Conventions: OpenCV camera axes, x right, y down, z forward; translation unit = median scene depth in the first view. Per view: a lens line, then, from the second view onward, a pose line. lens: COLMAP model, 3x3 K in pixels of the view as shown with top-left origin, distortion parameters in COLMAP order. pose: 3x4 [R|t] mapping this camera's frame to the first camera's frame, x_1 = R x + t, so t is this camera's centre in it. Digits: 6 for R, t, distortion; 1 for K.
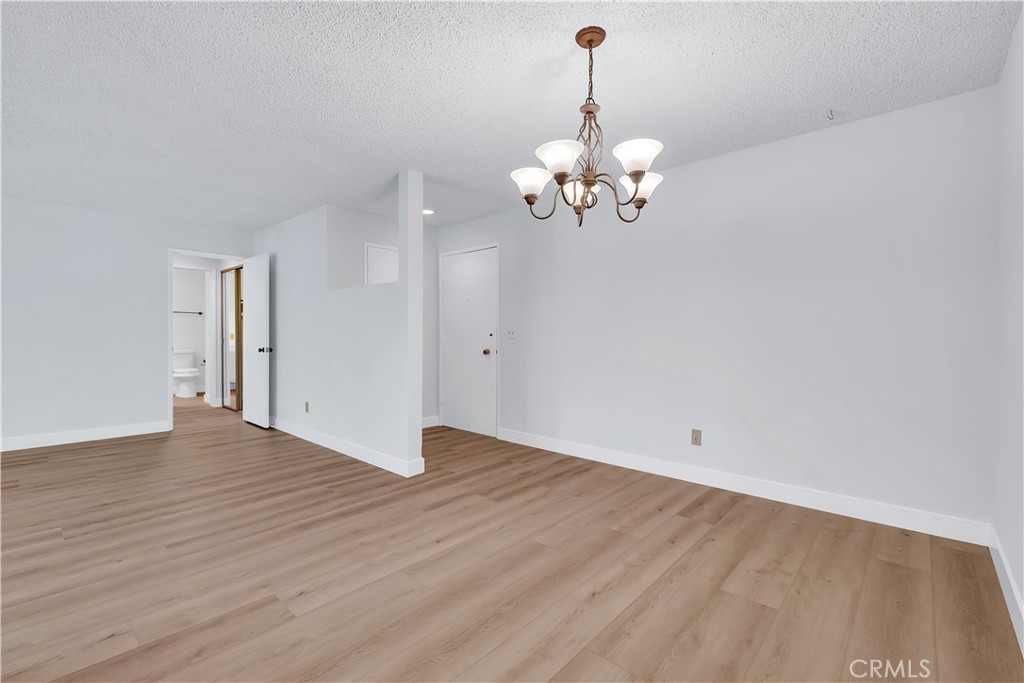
lens RADIAL K [[448.3, 0, 508.5], [0, 448.3, 337.9], [0, 0, 1]] dist [-0.002475, -0.000355]
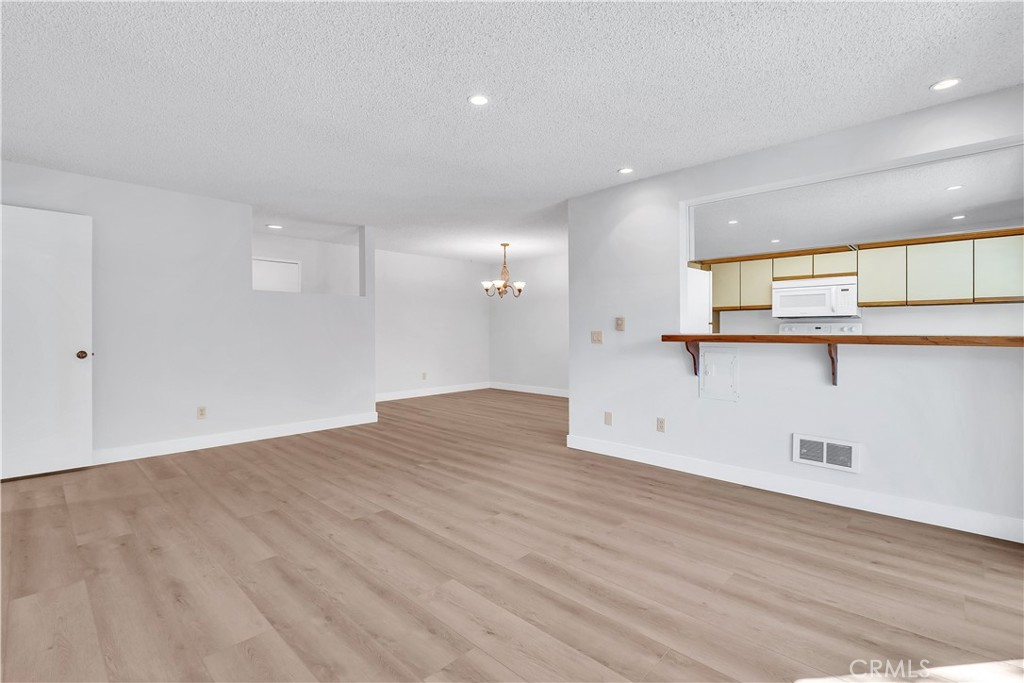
lens RADIAL K [[462.3, 0, 507.9], [0, 462.3, 329.5], [0, 0, 1]] dist [0.000030, -0.000312]
pose [[0.022831, 0.004031, 0.999731, -2.392687], [0.006909, 0.999967, -0.004189, -0.004709], [-0.999715, 0.007003, 0.022802, 0.646221]]
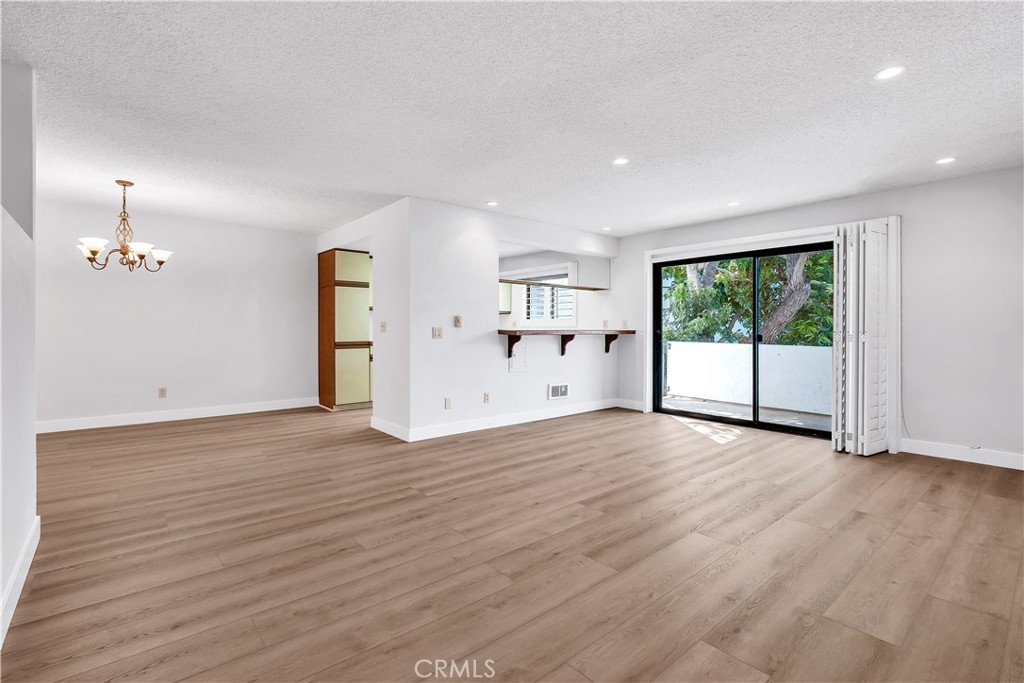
lens RADIAL K [[463.9, 0, 500.4], [0, 463.9, 325.6], [0, 0, 1]] dist [0.013678, -0.000630]
pose [[-0.990276, -0.003297, 0.139074, -1.299031], [-0.003354, 0.999994, -0.000176, -0.010816], [-0.139073, -0.000641, -0.990282, 2.068298]]
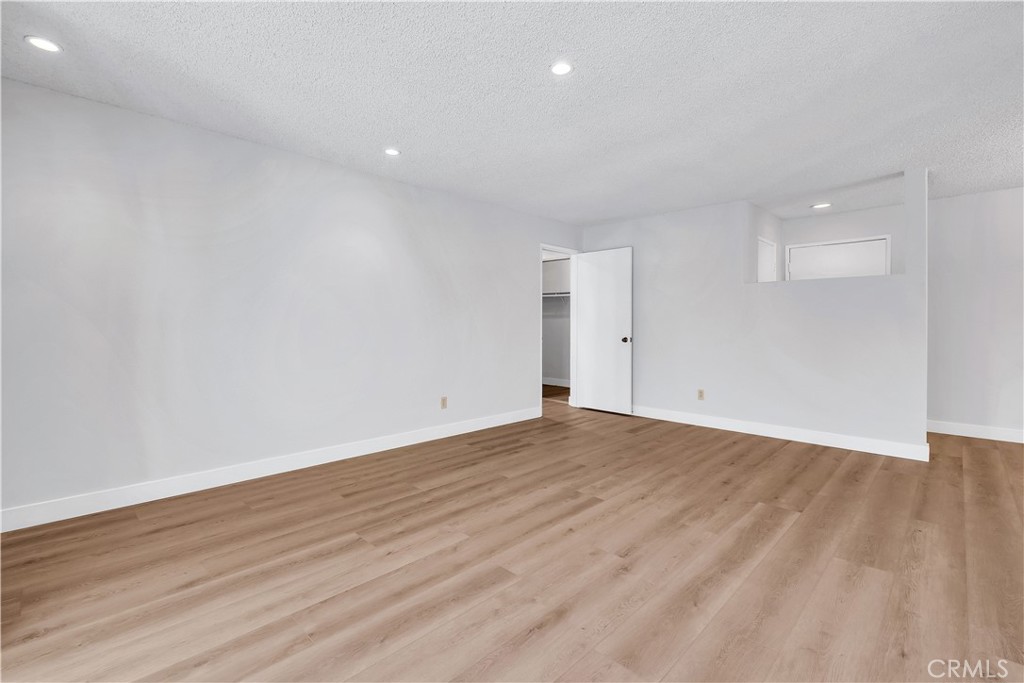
lens RADIAL K [[452.6, 0, 509.9], [0, 452.6, 321.9], [0, 0, 1]] dist [-0.002166, -0.000258]
pose [[0.999542, 0.001927, -0.030203, -1.520419], [-0.002300, 0.999921, -0.012317, -0.002570], [0.030177, 0.012381, 0.999468, -0.127419]]
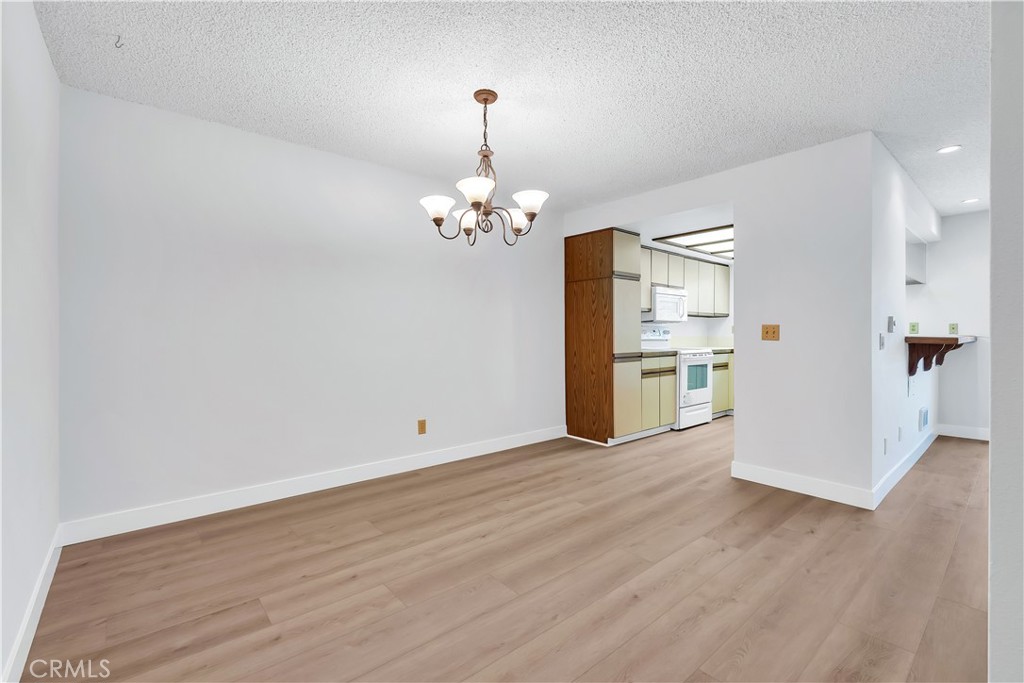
lens RADIAL K [[443.3, 0, 512.3], [0, 443.3, 334.2], [0, 0, 1]] dist [0.000710, -0.007297]
pose [[-0.993056, -0.002014, 0.117628, -0.027780], [-0.001007, 0.999962, 0.008624, -0.011822], [-0.117641, 0.008446, -0.993020, 1.597698]]
